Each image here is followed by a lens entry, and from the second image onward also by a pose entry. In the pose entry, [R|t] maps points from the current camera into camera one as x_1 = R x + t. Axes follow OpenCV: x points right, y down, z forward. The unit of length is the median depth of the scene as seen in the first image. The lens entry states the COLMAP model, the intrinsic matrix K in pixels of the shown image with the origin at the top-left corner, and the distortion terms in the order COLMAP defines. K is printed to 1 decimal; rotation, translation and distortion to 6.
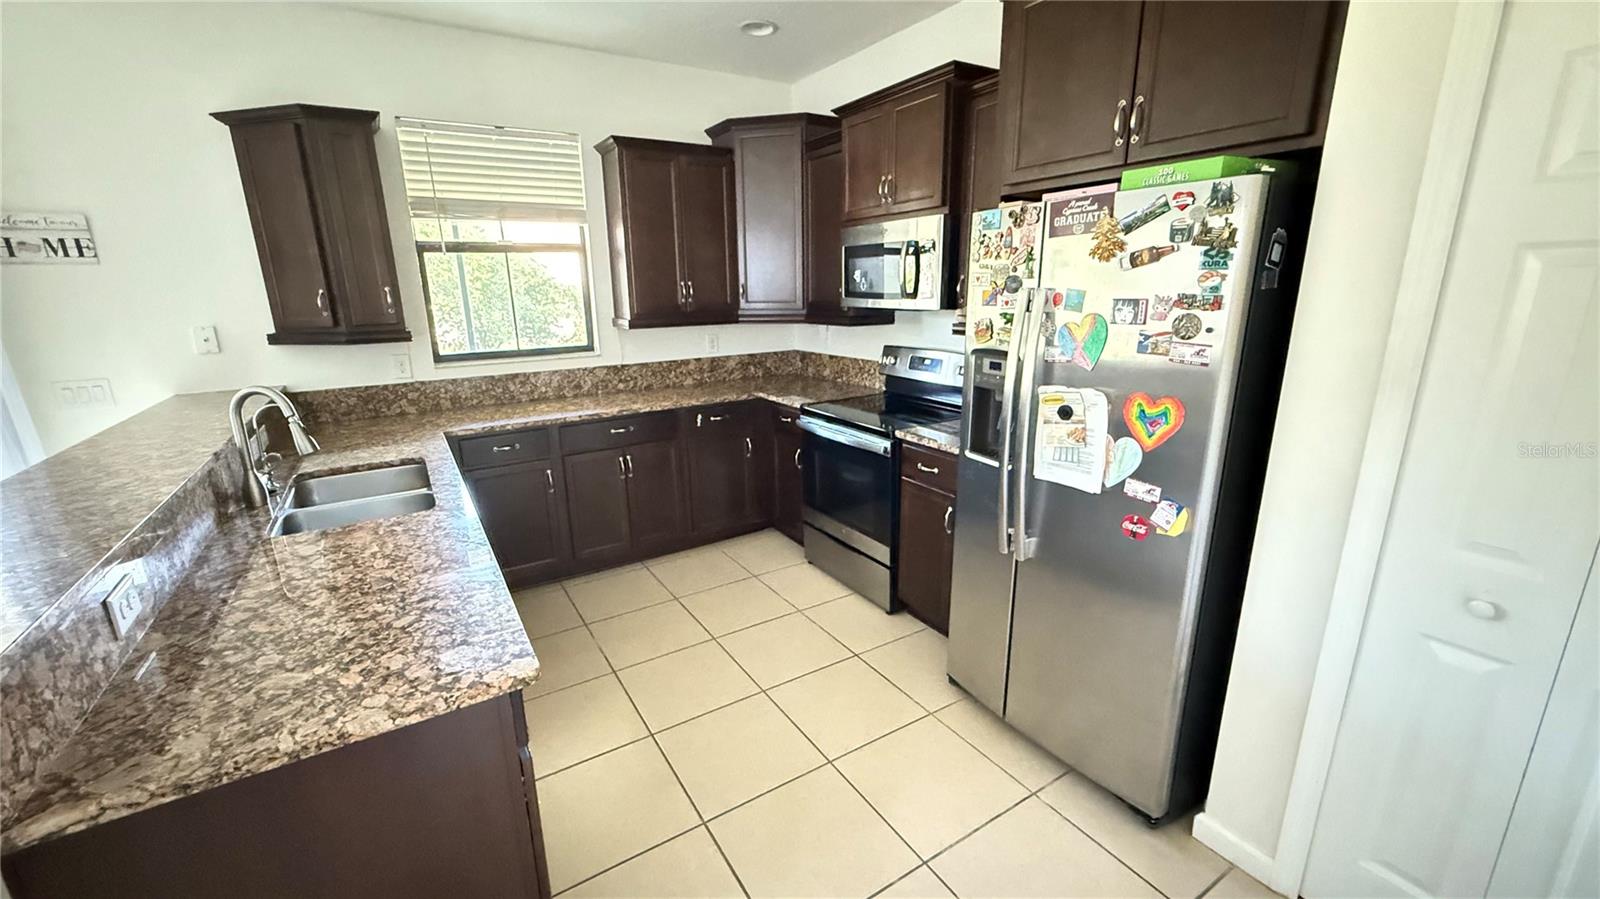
lens RADIAL K [[638.6, 0, 800.0], [0, 638.6, 449.5], [0, 0, 1]] dist [-0.001782, 0.000000]
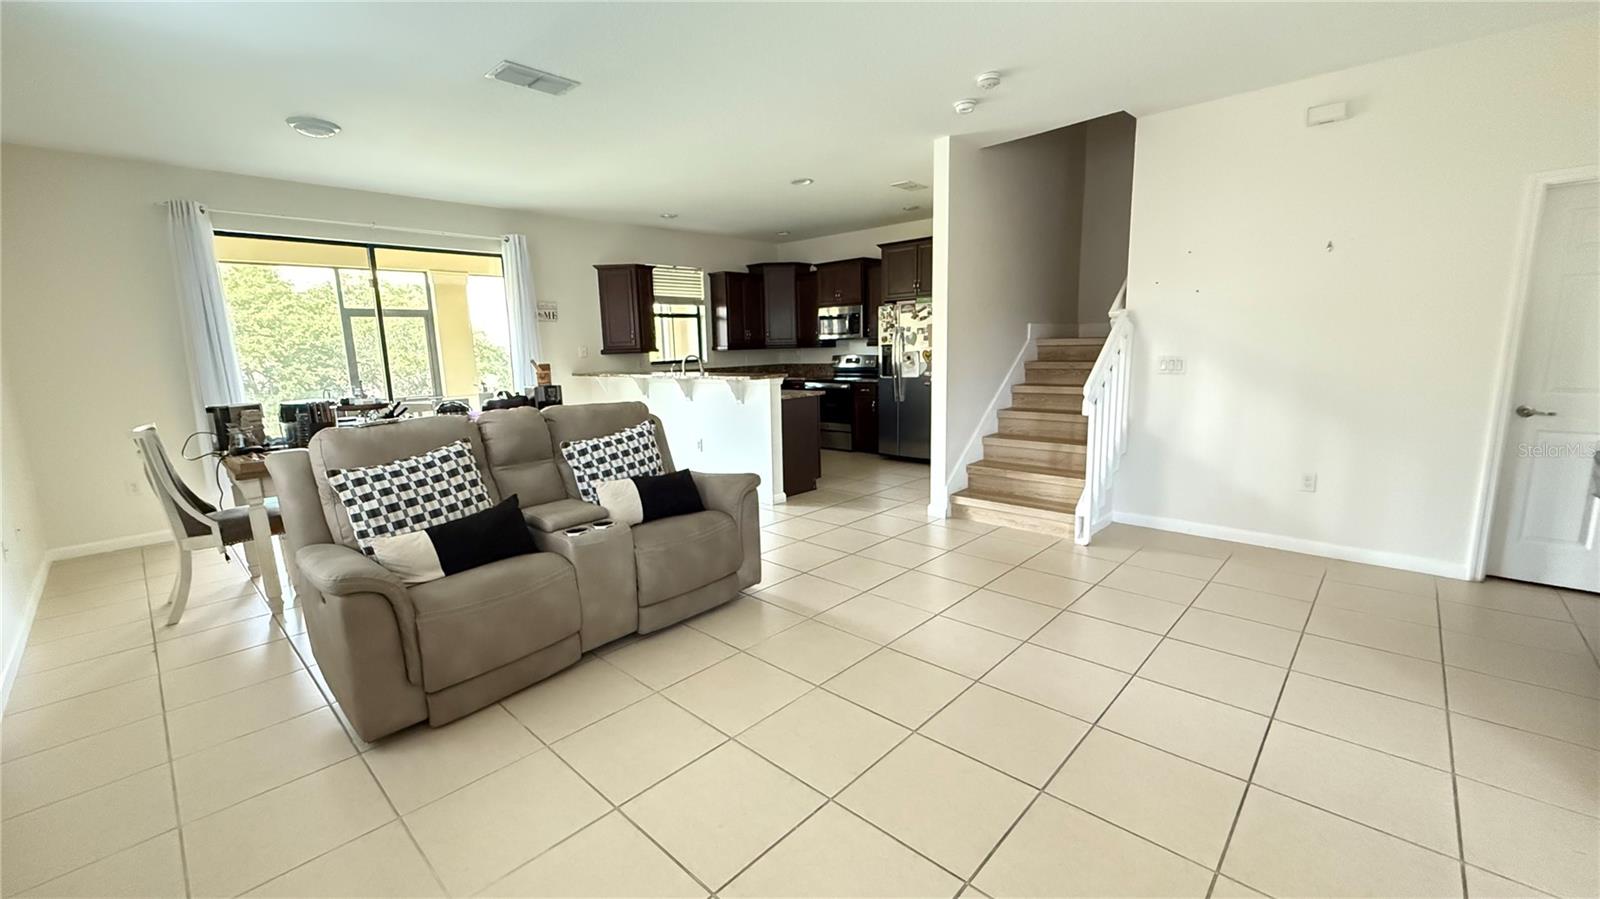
lens RADIAL K [[638.6, 0, 800.0], [0, 638.6, 449.5], [0, 0, 1]] dist [-0.001782, 0.000000]
pose [[0.967535, -0.050105, 0.247721, -1.069244], [0.074883, 0.992973, -0.091631, 0.708284], [-0.241389, 0.107206, 0.964488, -2.224928]]
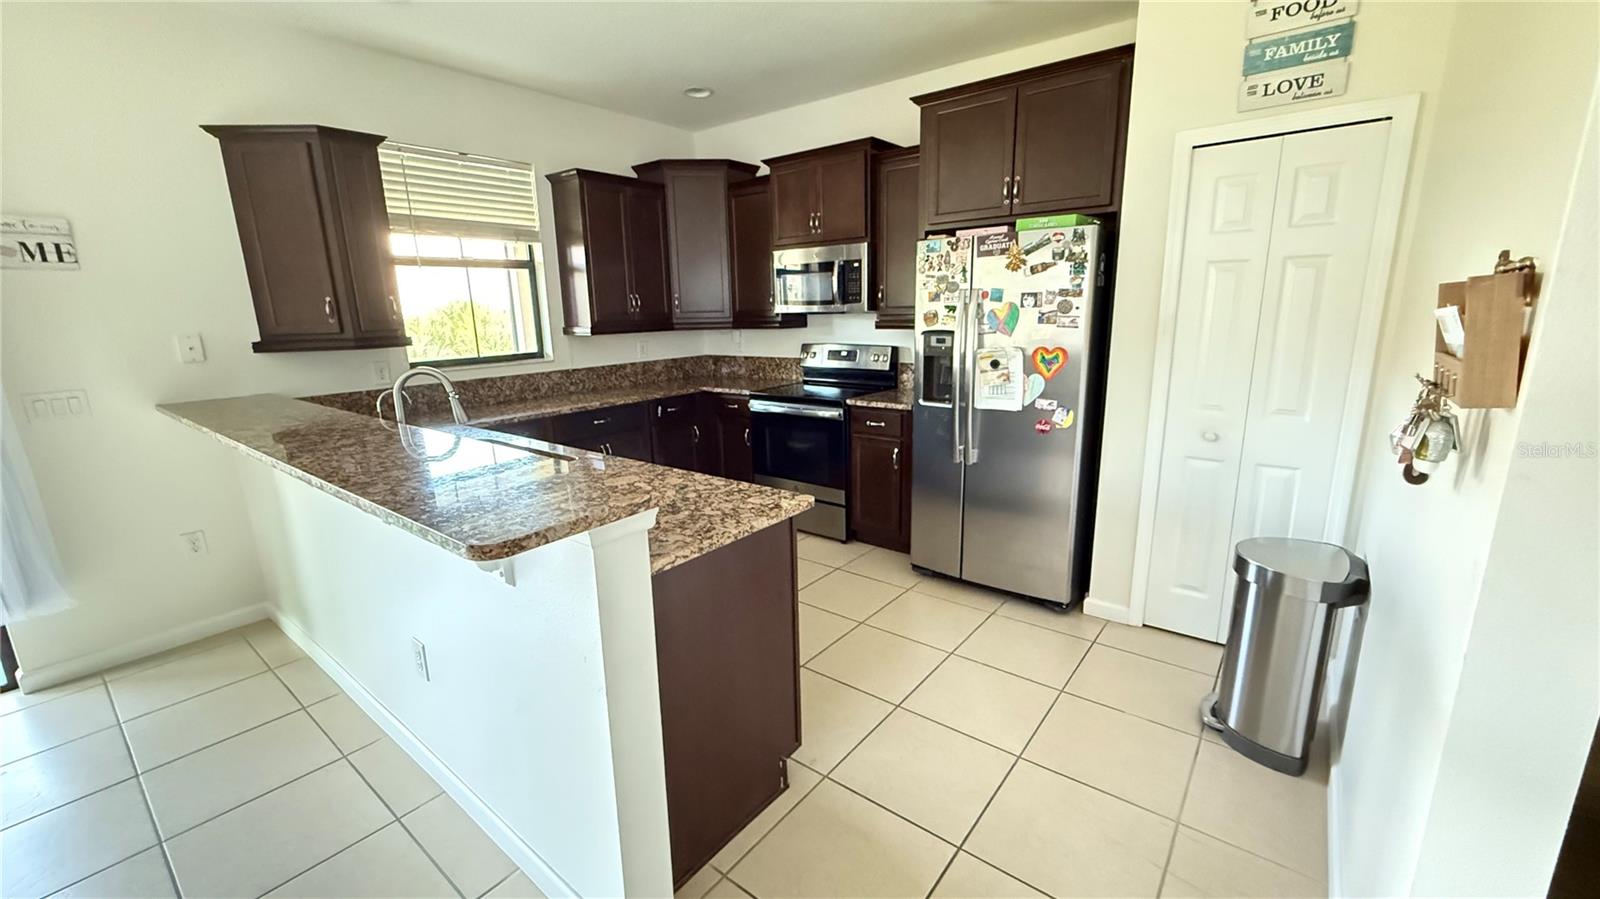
lens RADIAL K [[638.6, 0, 800.0], [0, 638.6, 449.5], [0, 0, 1]] dist [-0.001782, 0.000000]
pose [[0.942156, -0.079099, 0.325708, -0.535455], [0.092667, 0.995349, -0.026328, 0.139107], [-0.322110, 0.054987, 0.945104, -0.326338]]
